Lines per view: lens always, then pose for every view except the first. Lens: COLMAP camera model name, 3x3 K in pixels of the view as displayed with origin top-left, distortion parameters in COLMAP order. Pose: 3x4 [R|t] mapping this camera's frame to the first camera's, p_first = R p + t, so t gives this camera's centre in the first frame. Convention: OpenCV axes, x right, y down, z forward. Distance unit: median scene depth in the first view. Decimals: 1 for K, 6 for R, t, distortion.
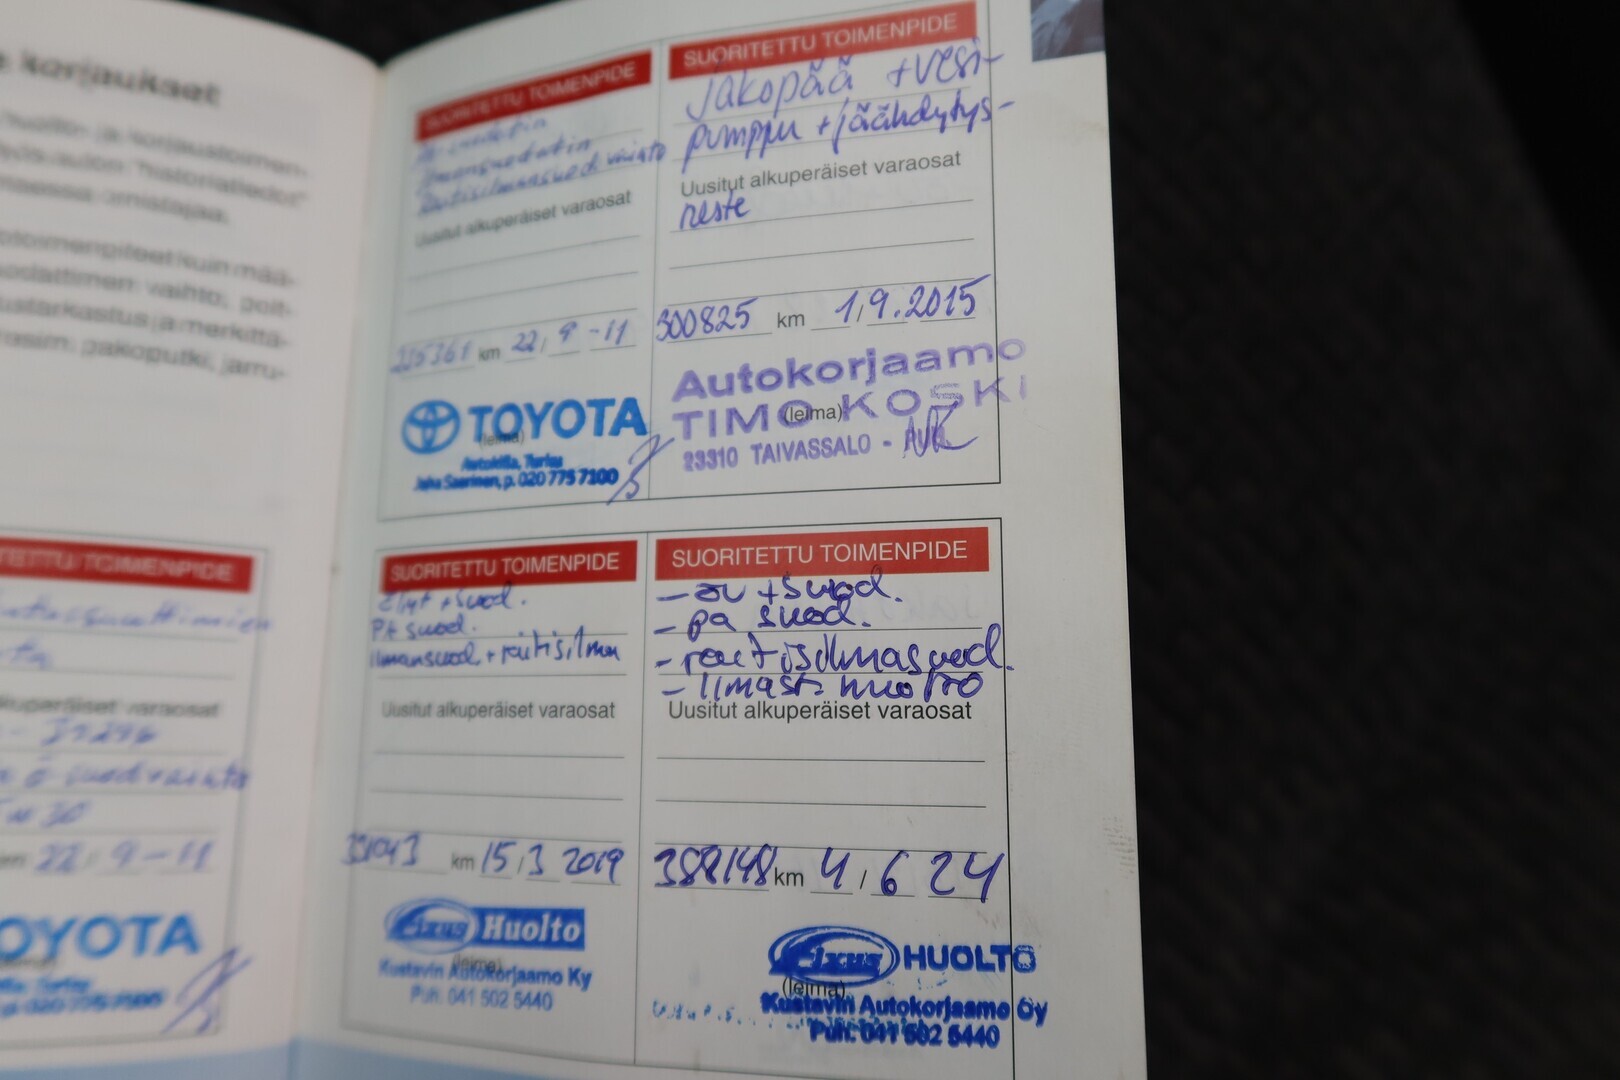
lens RADIAL K [[1120.1, 0, 810.0], [0, 1120.1, 540.0], [0, 0, 1]] dist [-0.002787, 0.000873]
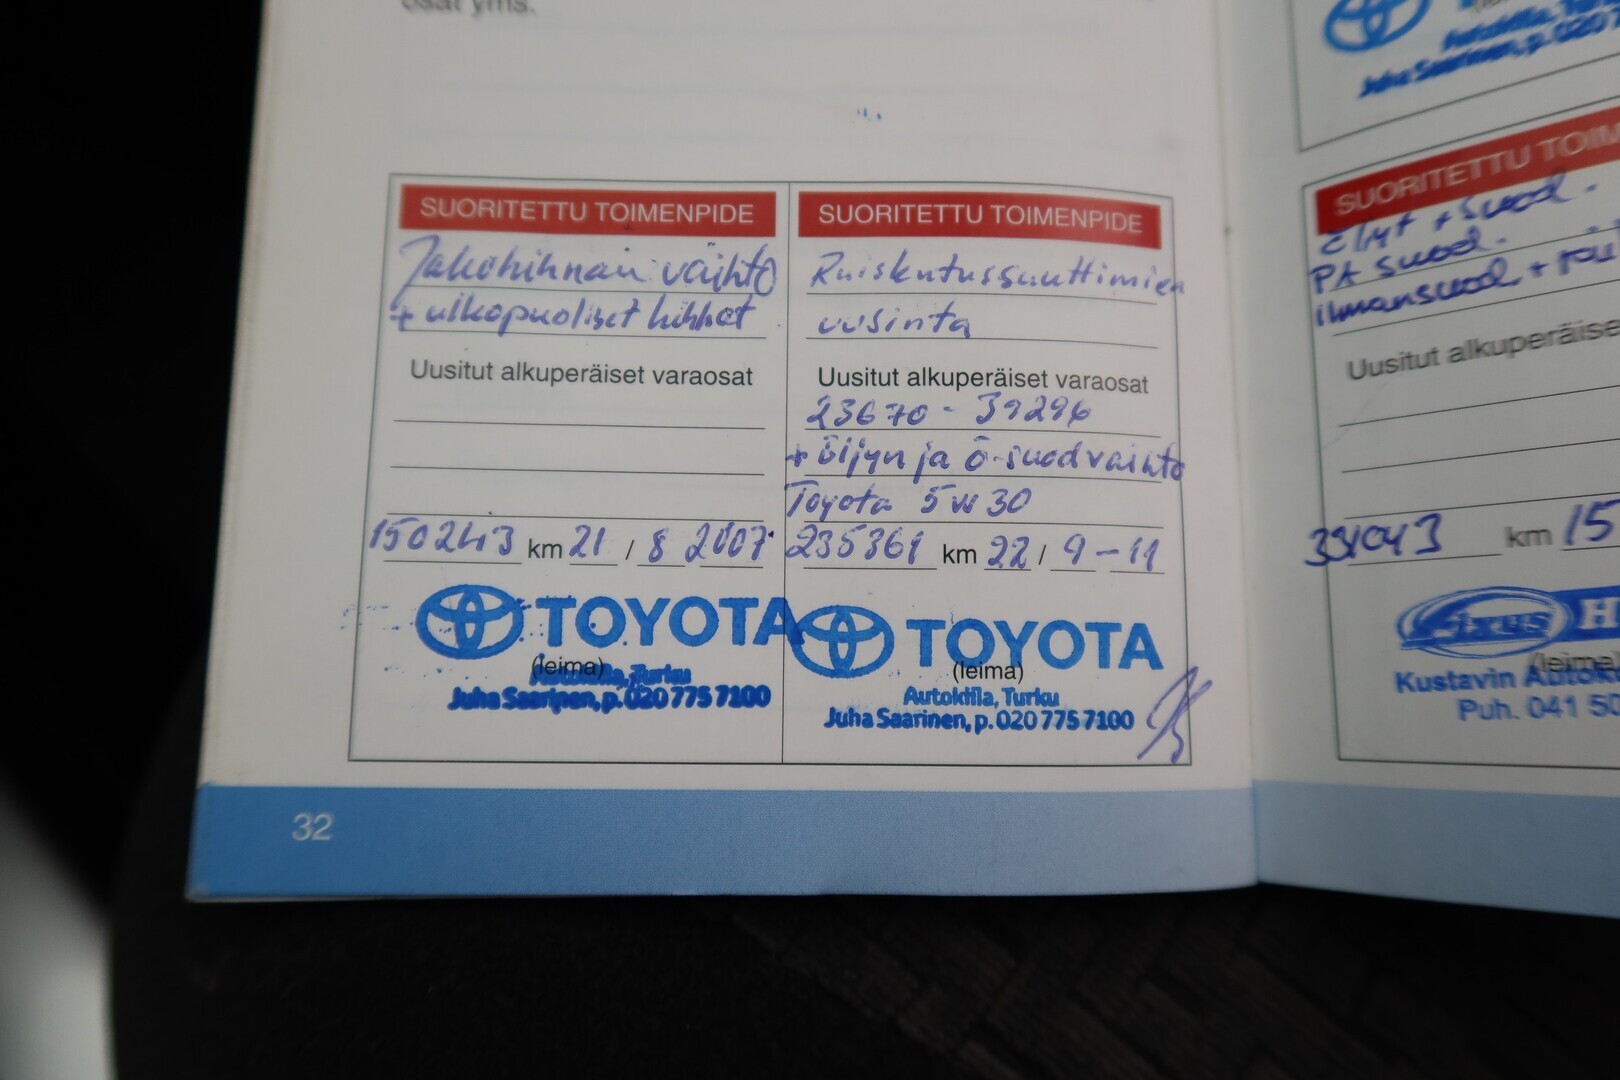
lens RADIAL K [[1120.1, 0, 810.0], [0, 1120.1, 540.0], [0, 0, 1]] dist [-0.002787, 0.000873]
pose [[0.961255, -0.057671, -0.269560, -0.563329], [0.066876, 0.997446, 0.025083, 0.233623], [0.267425, -0.042138, 0.962657, 0.135896]]
